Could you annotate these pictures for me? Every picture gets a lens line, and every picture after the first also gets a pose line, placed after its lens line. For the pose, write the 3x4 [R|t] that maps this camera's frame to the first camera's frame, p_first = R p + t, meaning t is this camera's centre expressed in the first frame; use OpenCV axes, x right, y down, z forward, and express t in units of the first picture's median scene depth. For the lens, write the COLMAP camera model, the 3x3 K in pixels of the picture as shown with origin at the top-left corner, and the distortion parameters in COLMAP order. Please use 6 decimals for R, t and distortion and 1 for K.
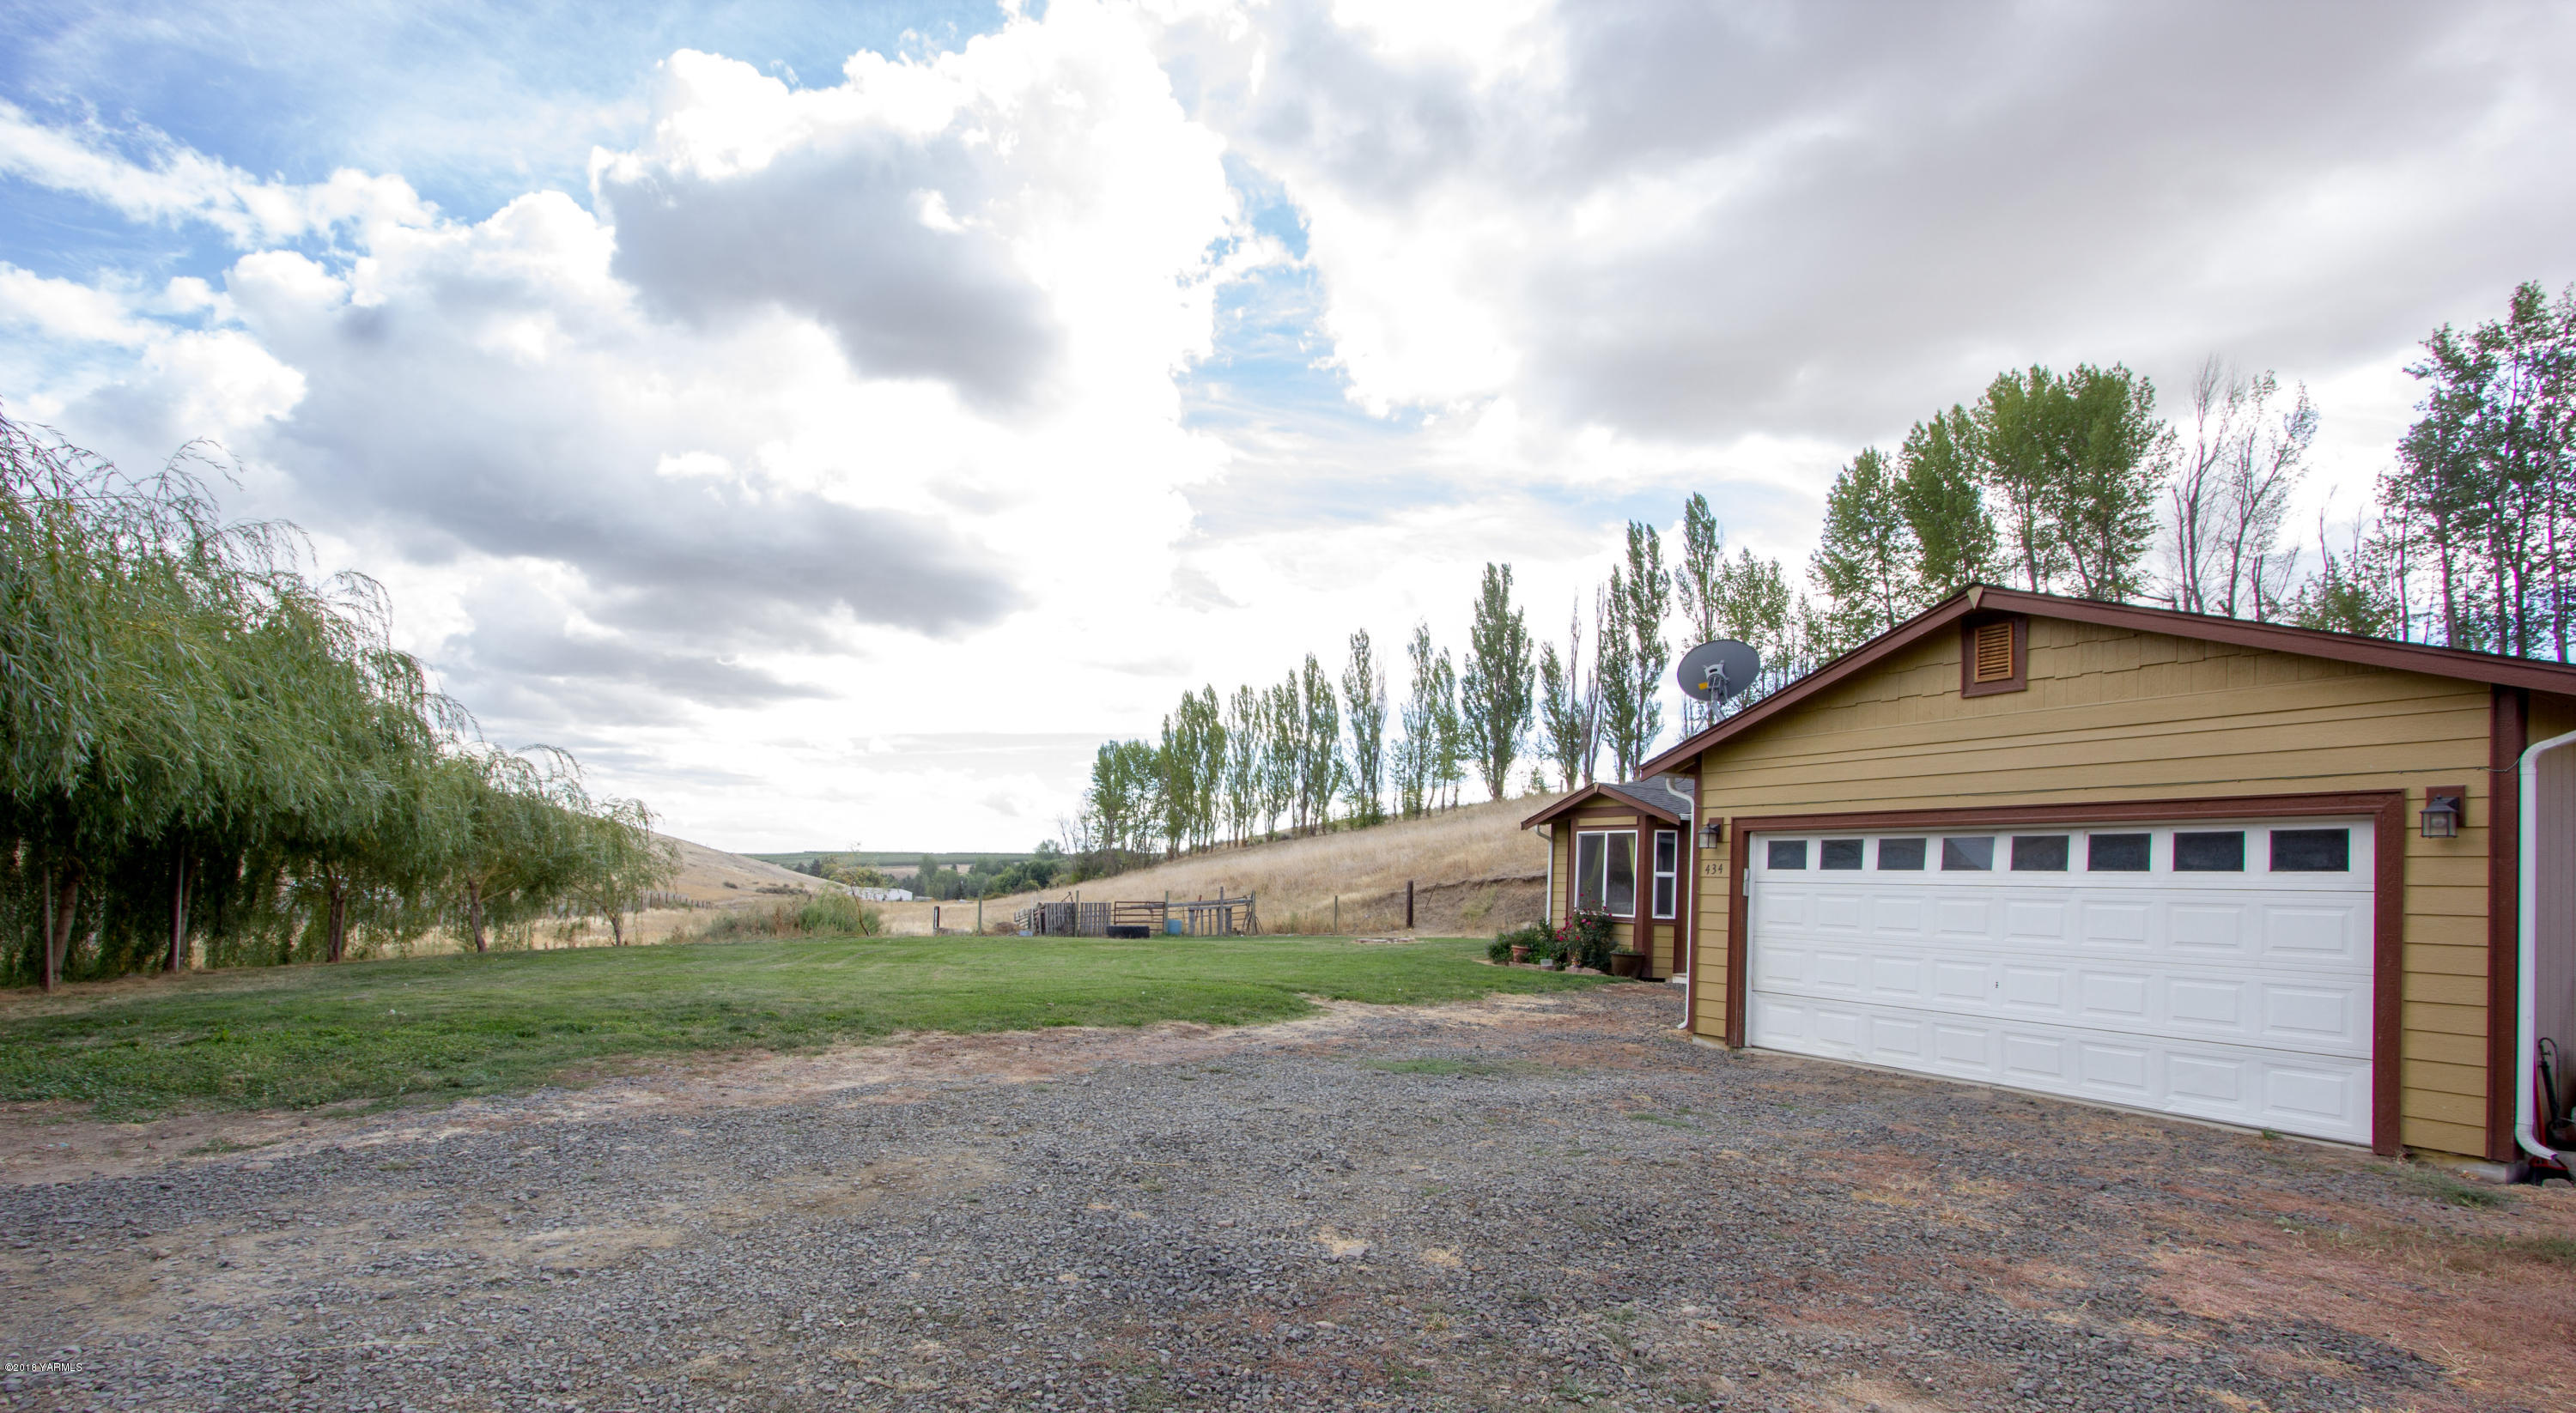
lens RADIAL K [[1186.7, 0, 1253.4], [0, 1186.7, 854.3], [0, 0, 1]] dist [-0.022121, 0.003322]
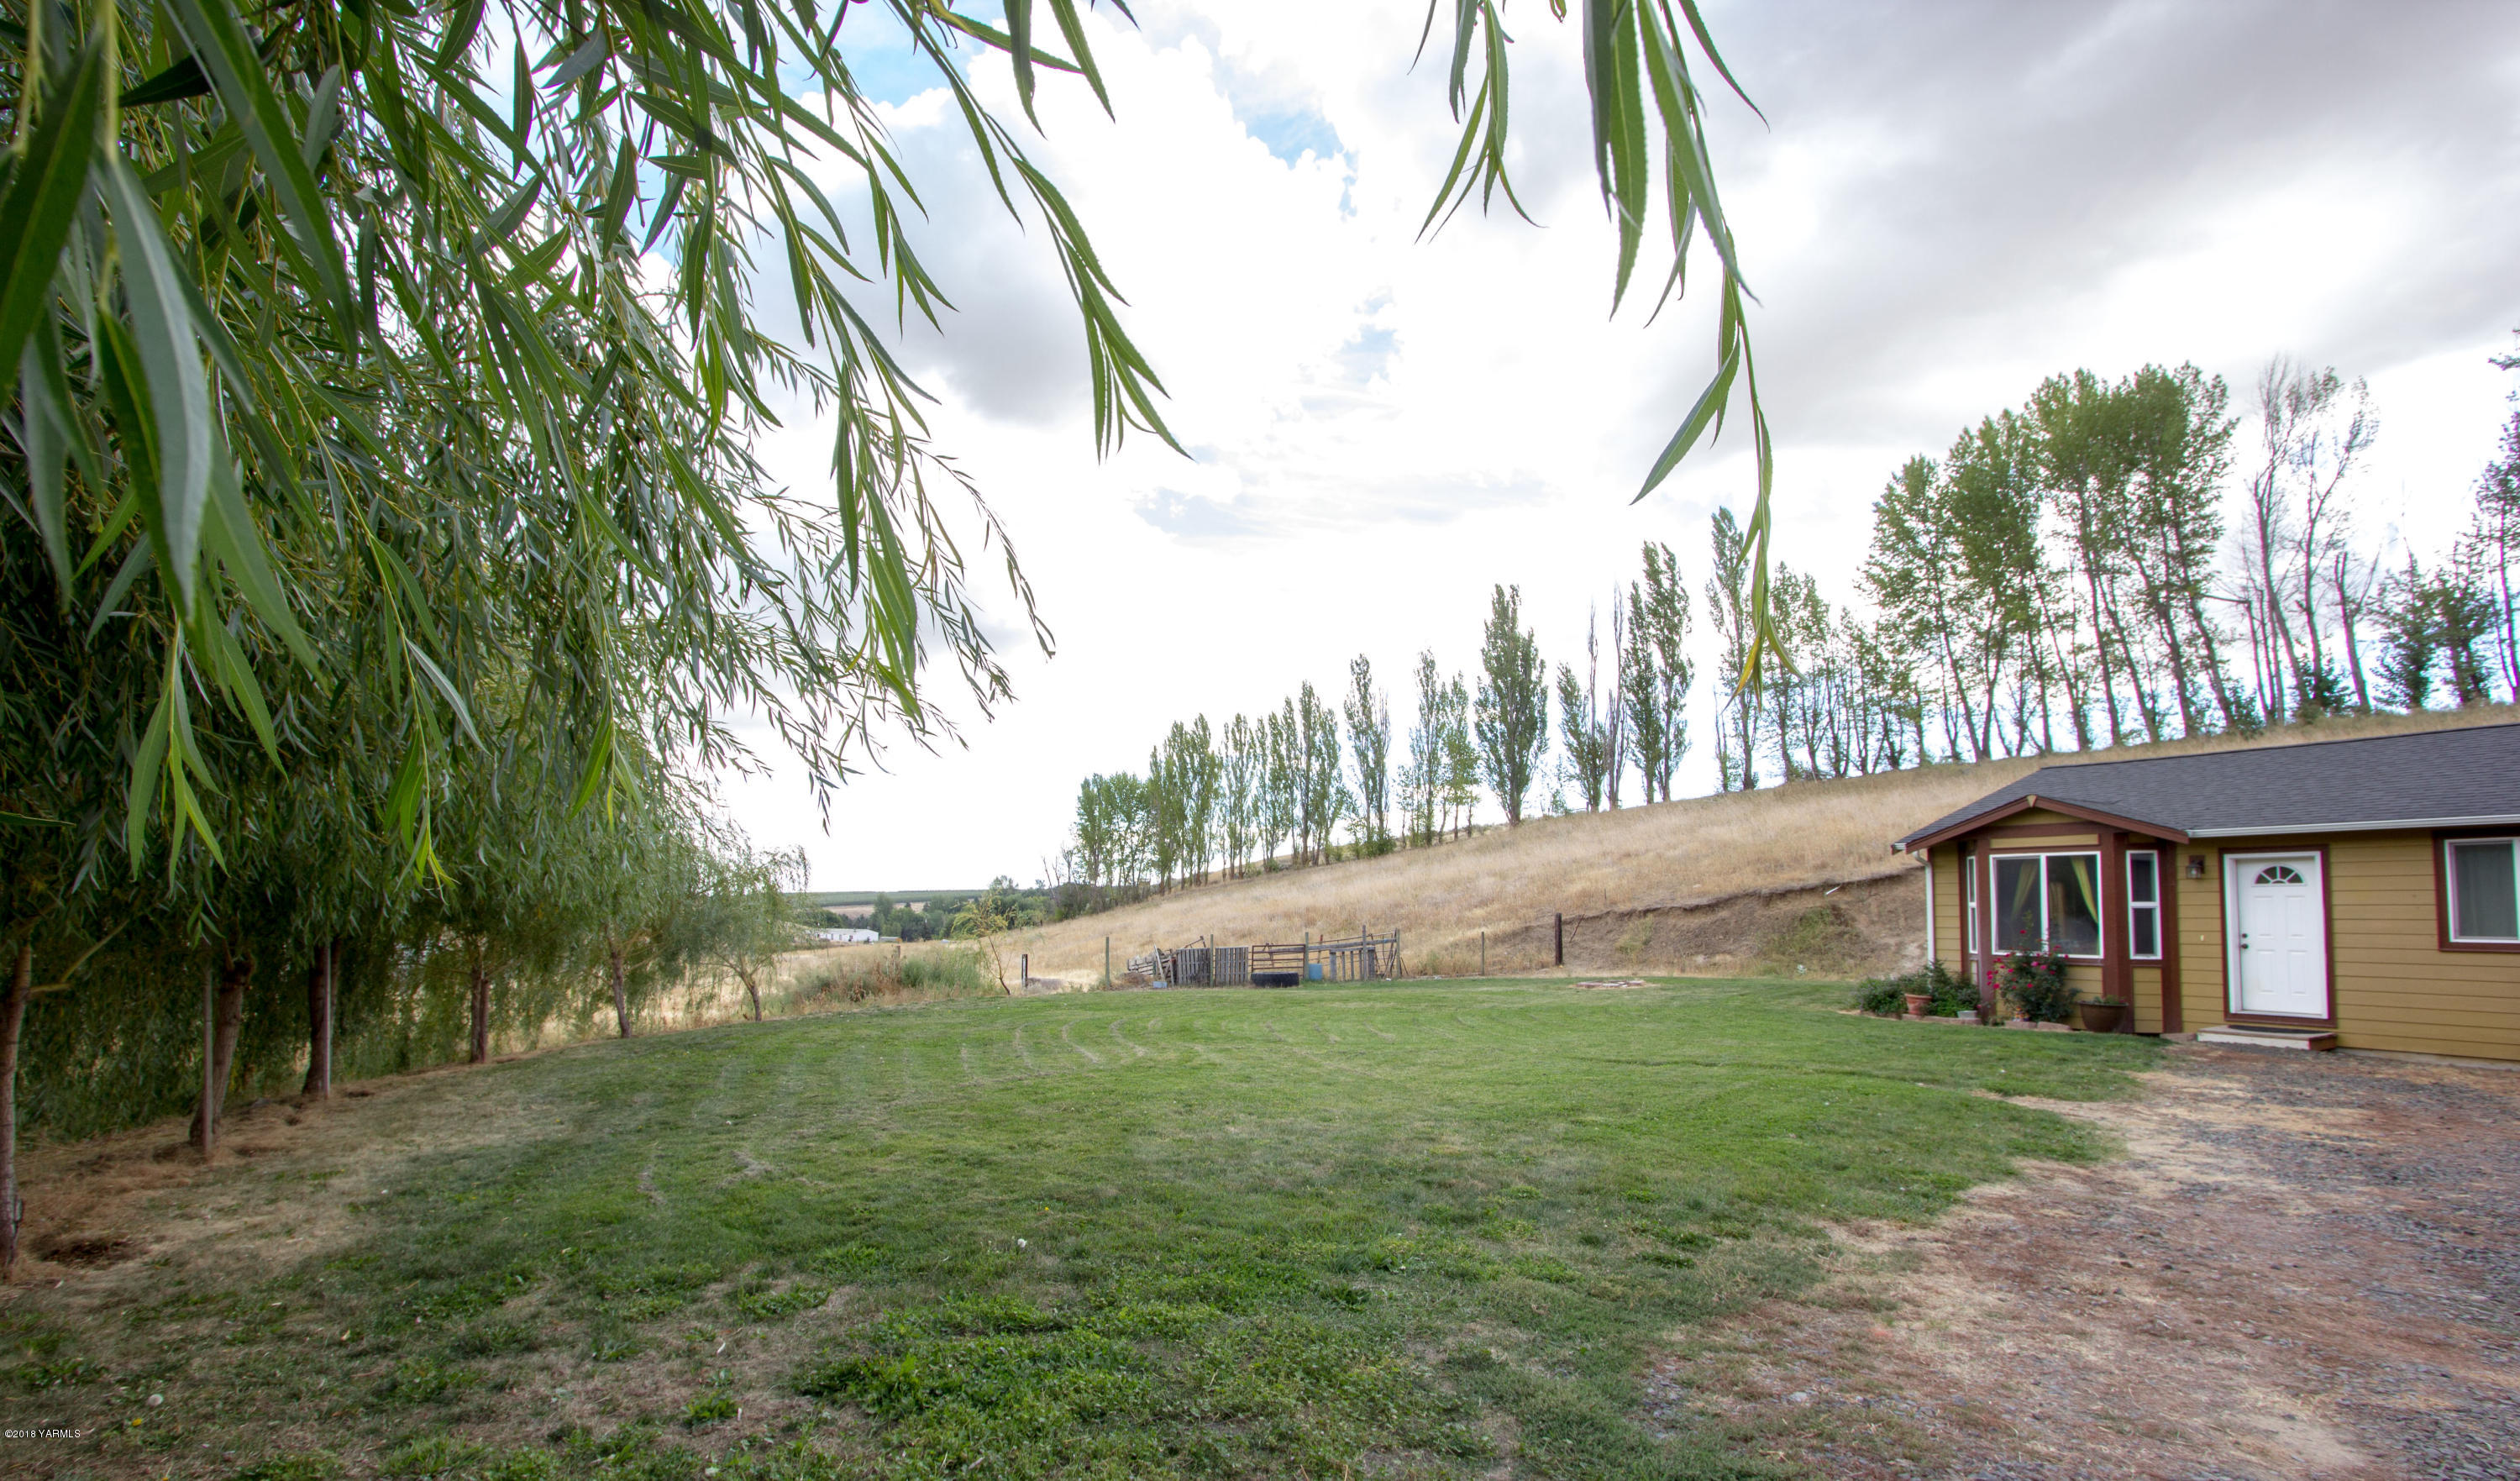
lens RADIAL K [[1175.8, 0, 1231.0], [0, 1175.8, 837.9], [0, 0, 1]] dist [-0.023407, 0.003469]
pose [[0.999385, -0.024769, 0.024823, -0.081880], [0.025727, 0.998906, -0.039052, -0.003800], [-0.023828, 0.039667, 0.998929, 0.058810]]
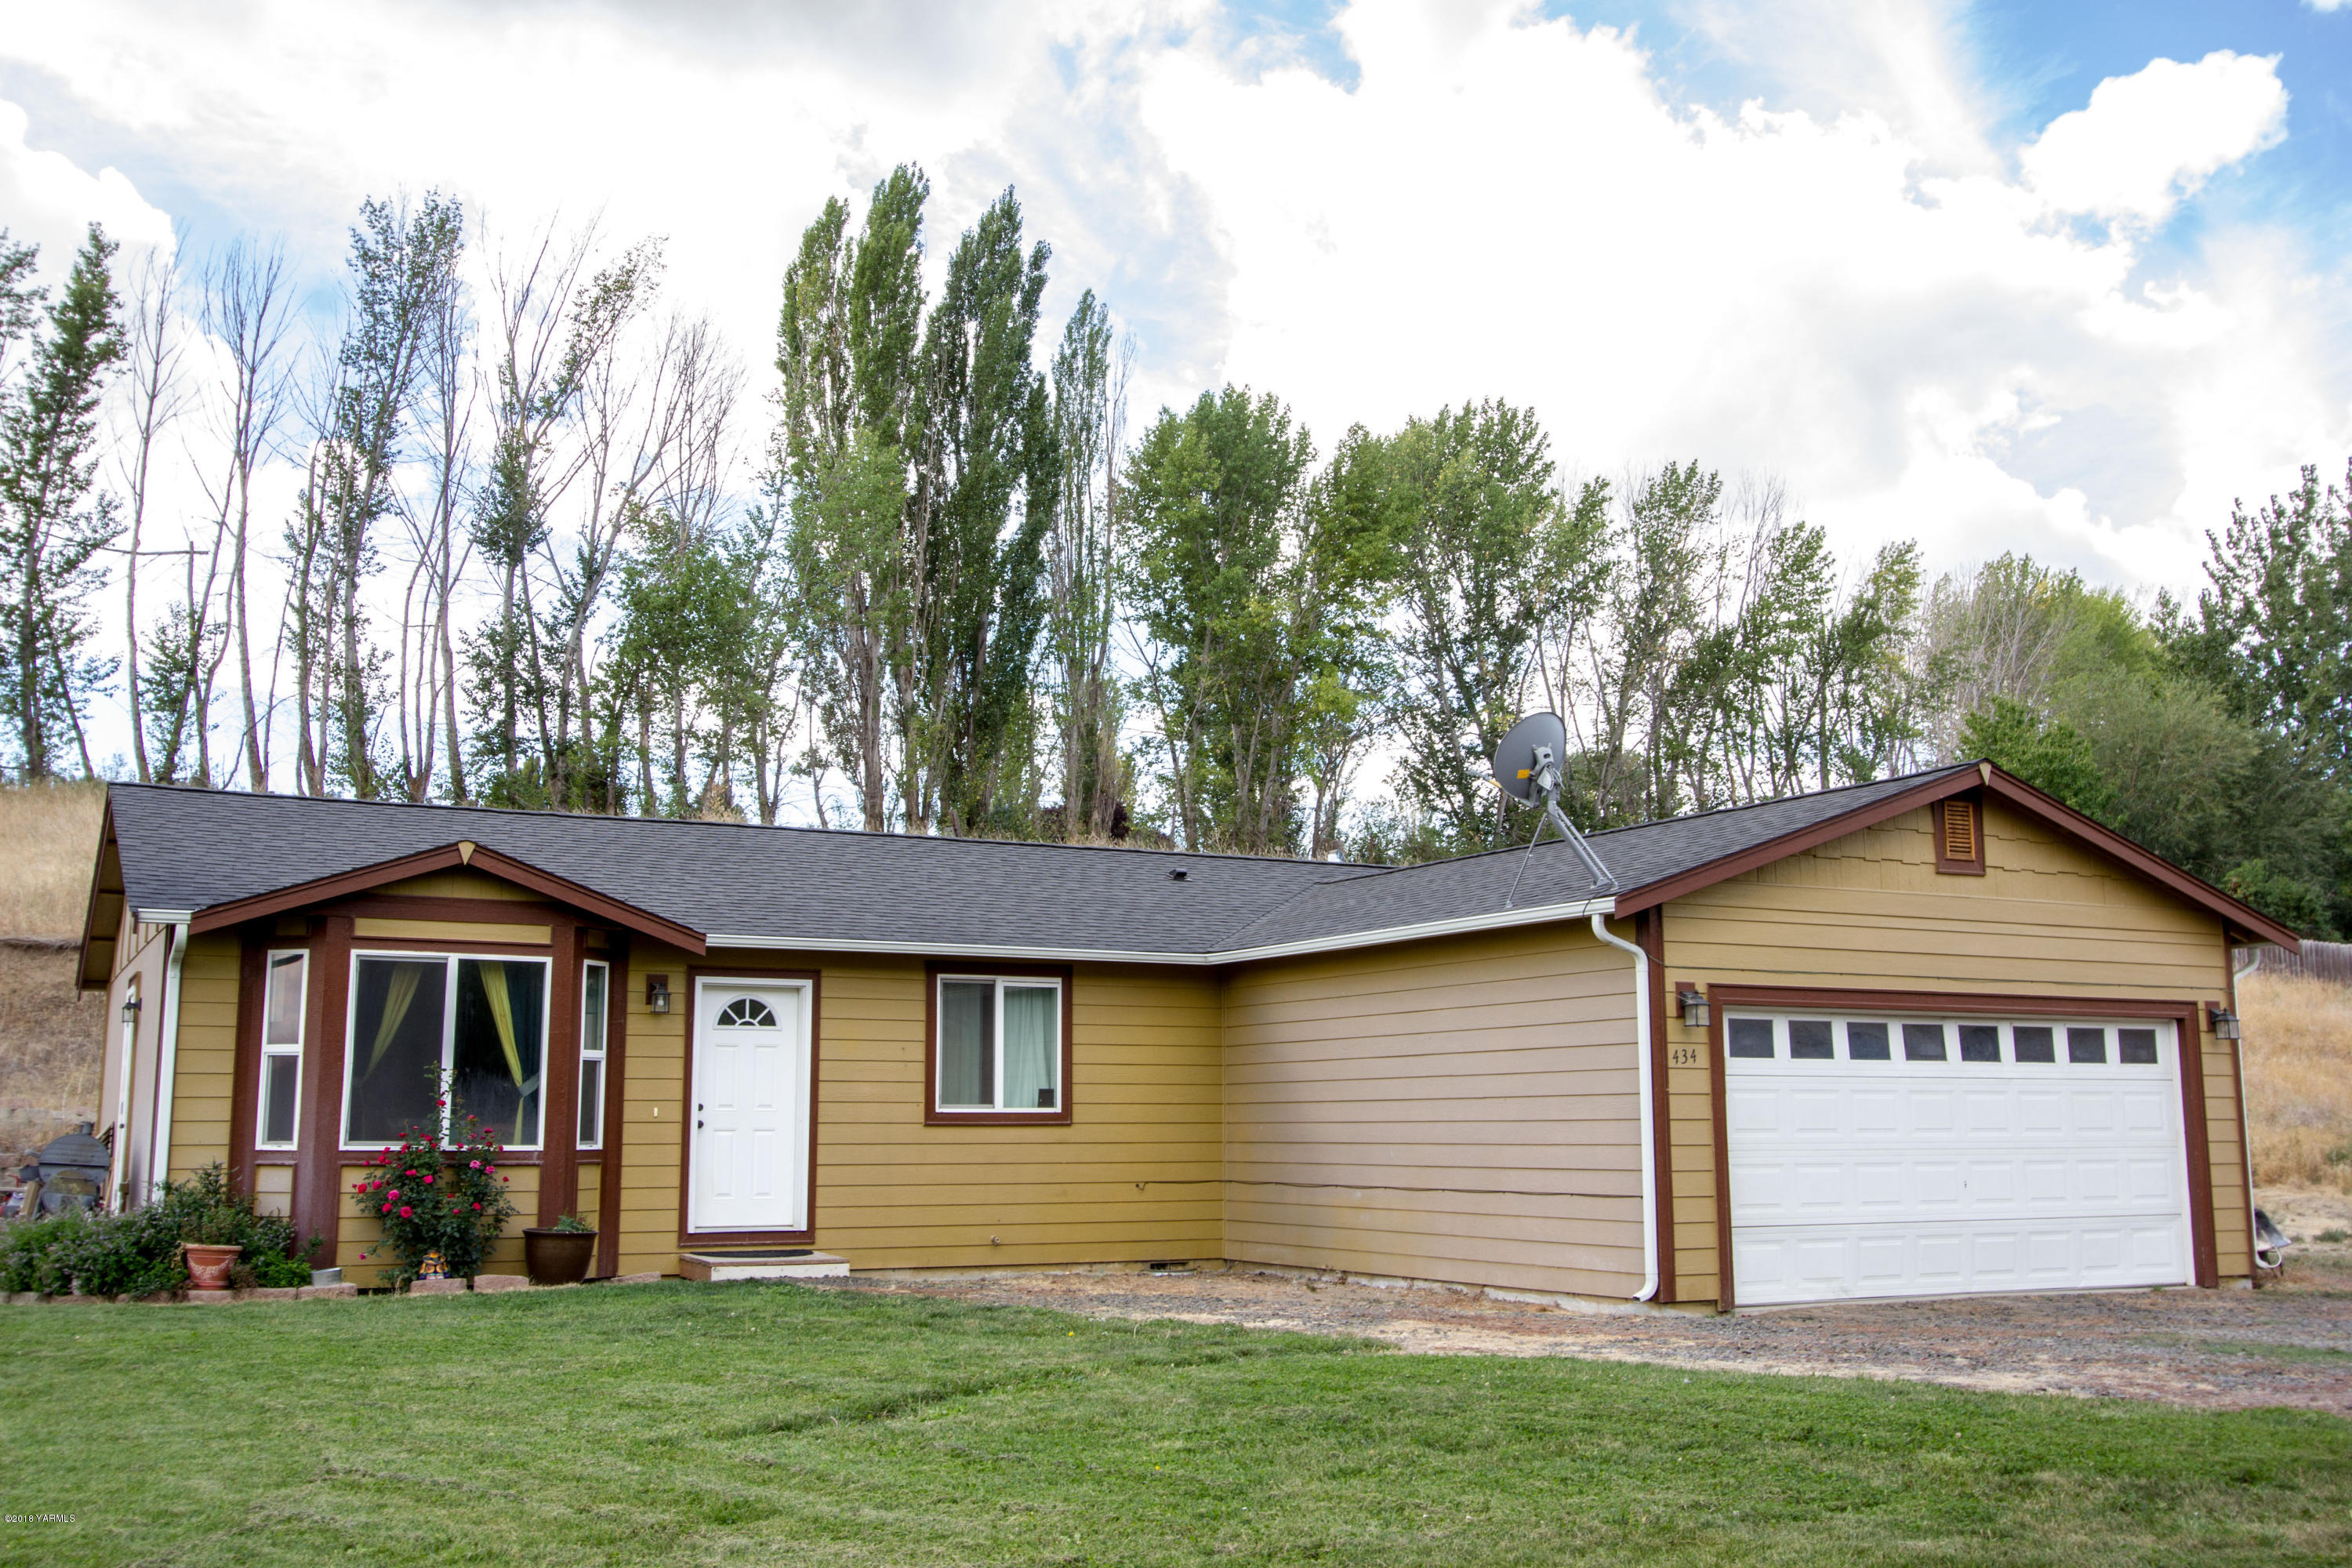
lens RADIAL K [[2240.4, 0, 1136.9], [0, 2240.4, 800.3], [0, 0, 1]] dist [-0.000273, 0.000000]
pose [[-0.002141, 0.110092, 0.993919, -0.150854], [-0.024514, 0.993617, -0.110112, 0.002542], [-0.999697, -0.024601, 0.000572, 0.214819]]
